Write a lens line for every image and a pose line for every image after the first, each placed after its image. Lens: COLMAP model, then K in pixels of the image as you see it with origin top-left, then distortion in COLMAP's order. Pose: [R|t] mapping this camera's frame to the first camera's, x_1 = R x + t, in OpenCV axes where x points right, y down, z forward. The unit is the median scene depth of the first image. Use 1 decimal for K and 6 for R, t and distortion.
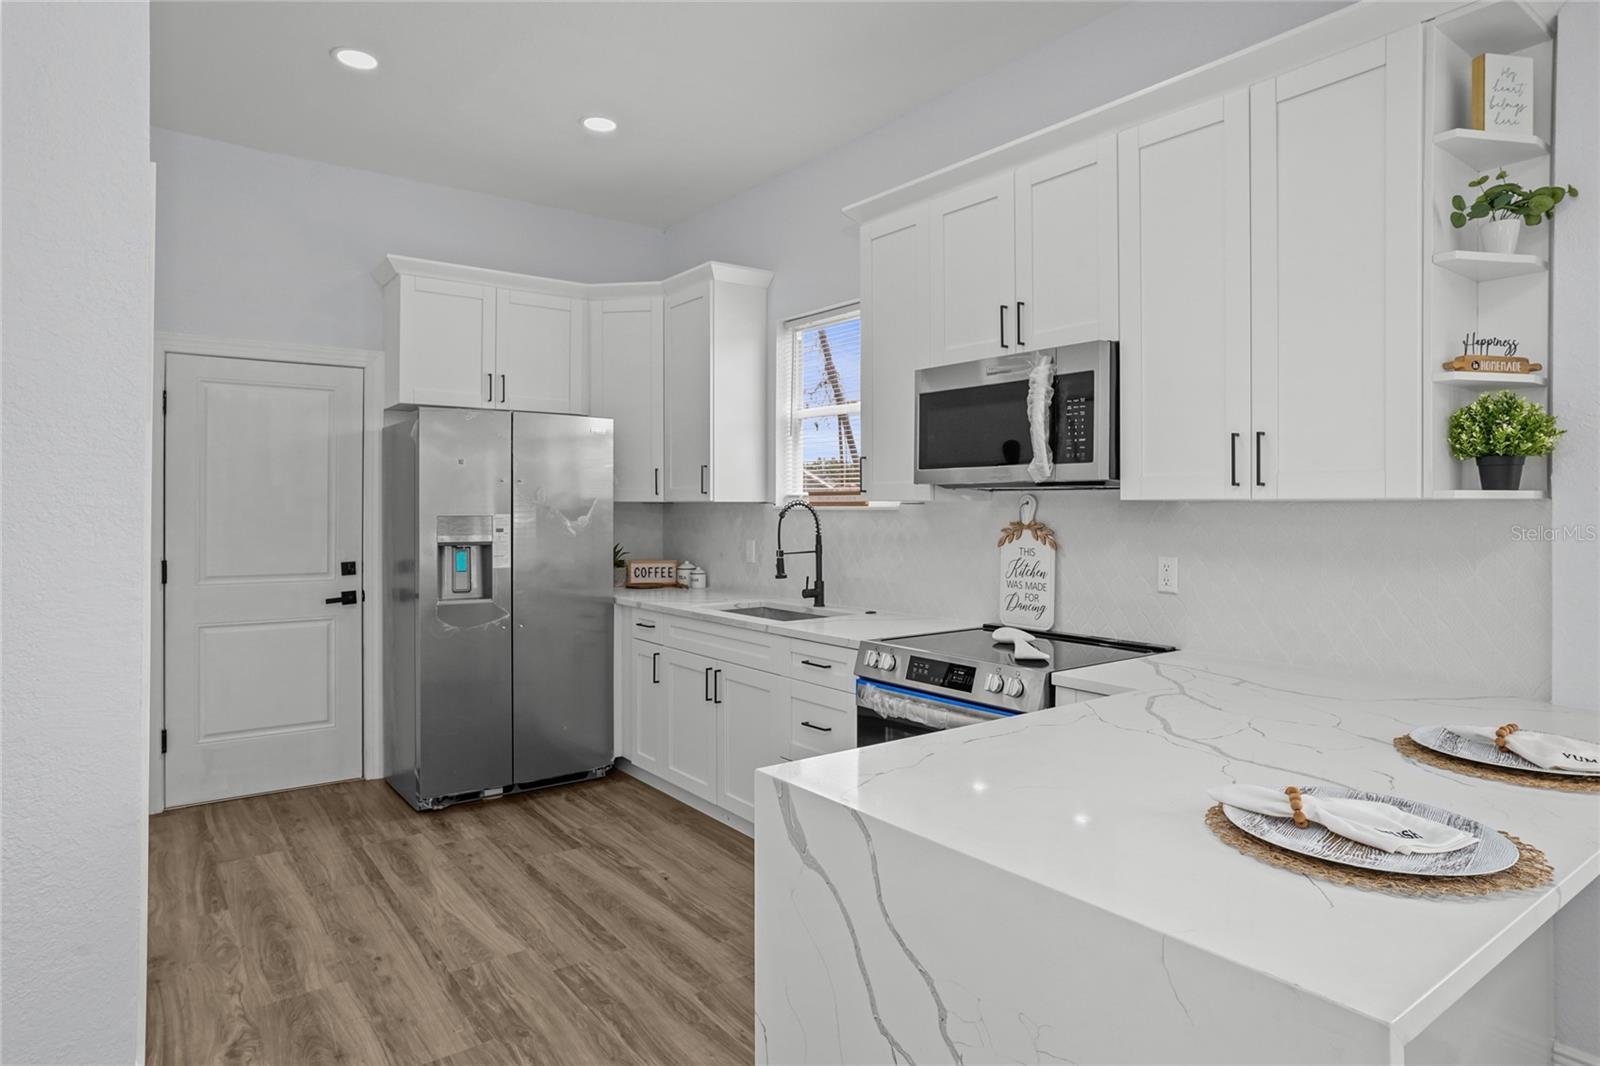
lens RADIAL K [[918.6, 0, 812.2], [0, 918.6, 500.2], [0, 0, 1]] dist [-0.011037, -0.000204]
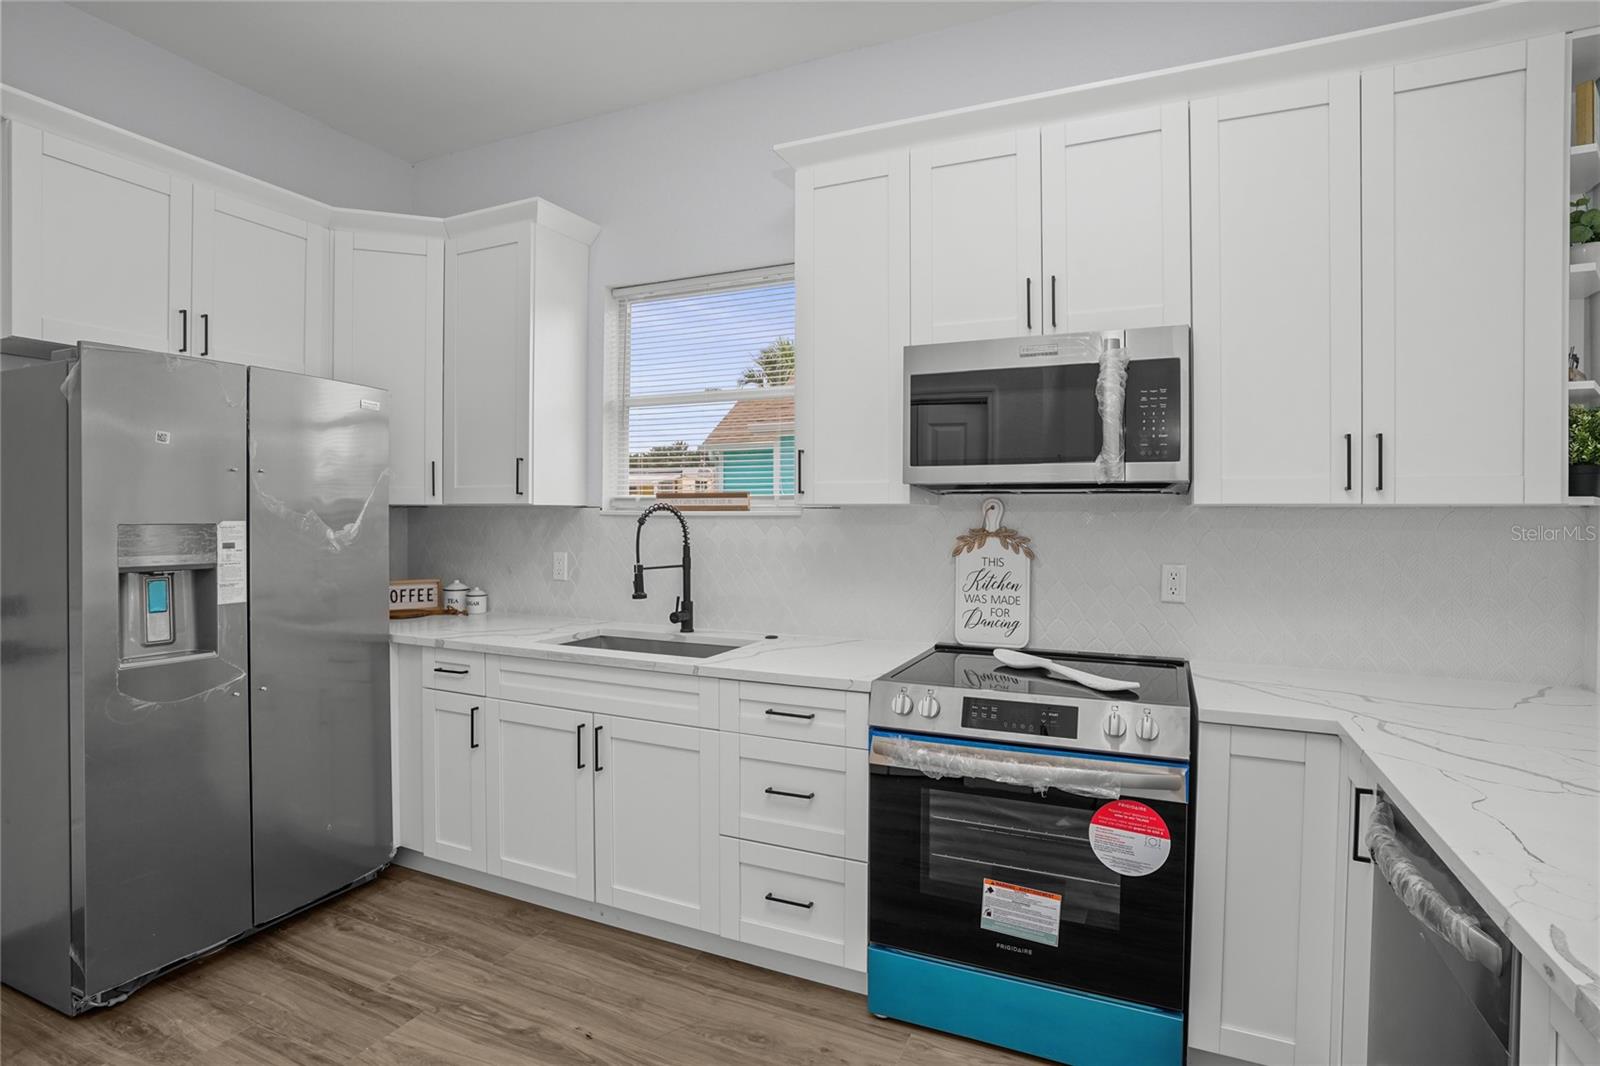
lens RADIAL K [[822.6, 0, 865.3], [0, 822.6, 517.8], [0, 0, 1]] dist [-0.047255, 0.018876]
pose [[0.881779, 0.000526, 0.471662, -0.221613], [-0.005910, 0.999933, 0.009934, 0.004794], [-0.471625, -0.011547, 0.881723, 0.298915]]
